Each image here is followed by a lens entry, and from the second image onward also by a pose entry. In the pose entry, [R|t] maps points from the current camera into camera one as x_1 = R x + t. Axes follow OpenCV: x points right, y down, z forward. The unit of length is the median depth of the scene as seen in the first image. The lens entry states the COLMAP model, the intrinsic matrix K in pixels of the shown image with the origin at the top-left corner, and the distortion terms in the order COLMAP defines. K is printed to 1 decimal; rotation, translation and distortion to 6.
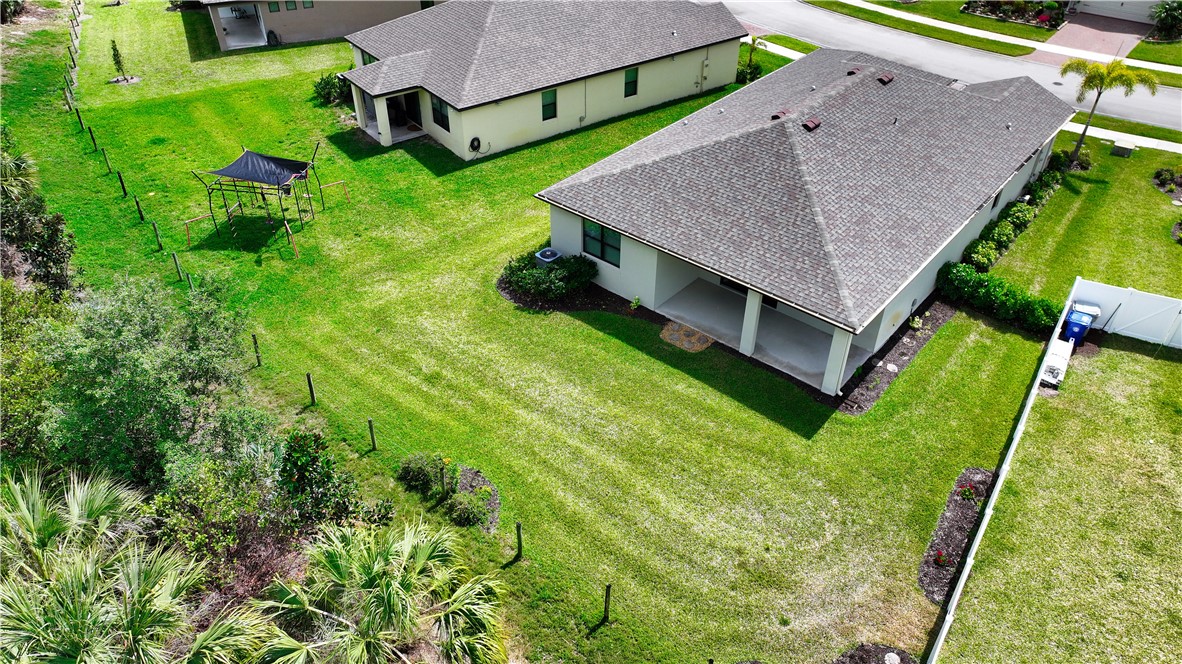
lens RADIAL K [[827.3, 0, 591.0], [0, 827.3, 332.0], [0, 0, 1]] dist [0.001653, 0.009066]
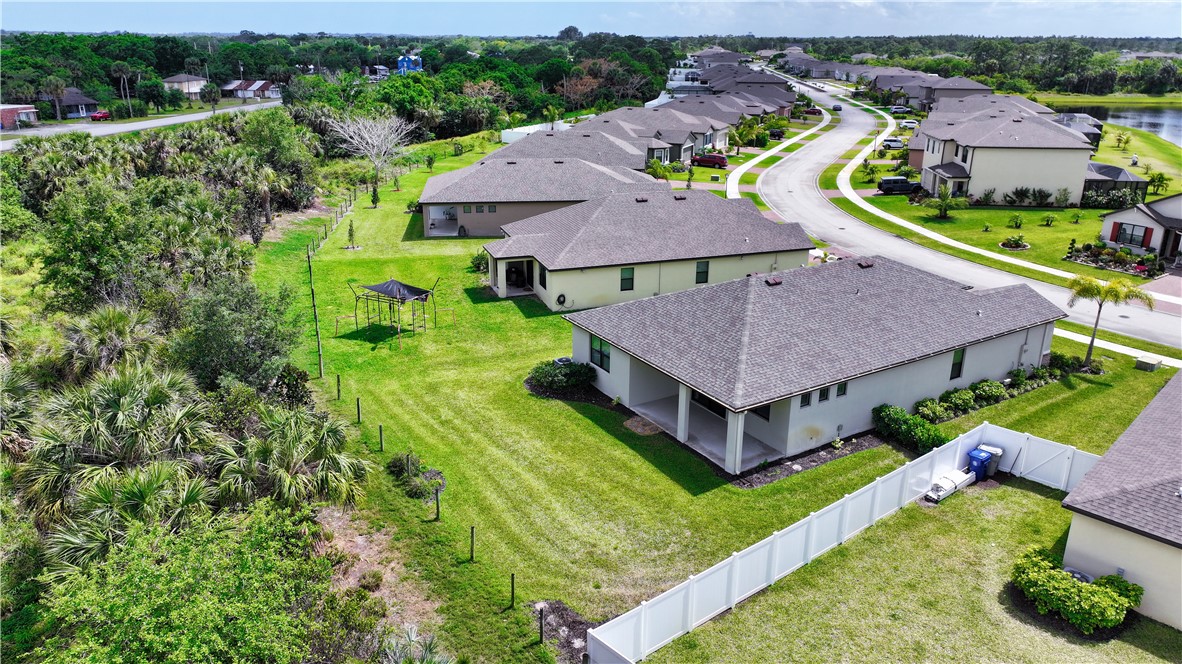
lens RADIAL K [[827.3, 0, 591.0], [0, 827.3, 332.0], [0, 0, 1]] dist [0.001653, 0.009066]
pose [[0.953224, 0.102015, -0.284529, 0.331775], [-0.182837, 0.944187, -0.274009, 0.199053], [0.240695, 0.313214, 0.918674, -0.189241]]
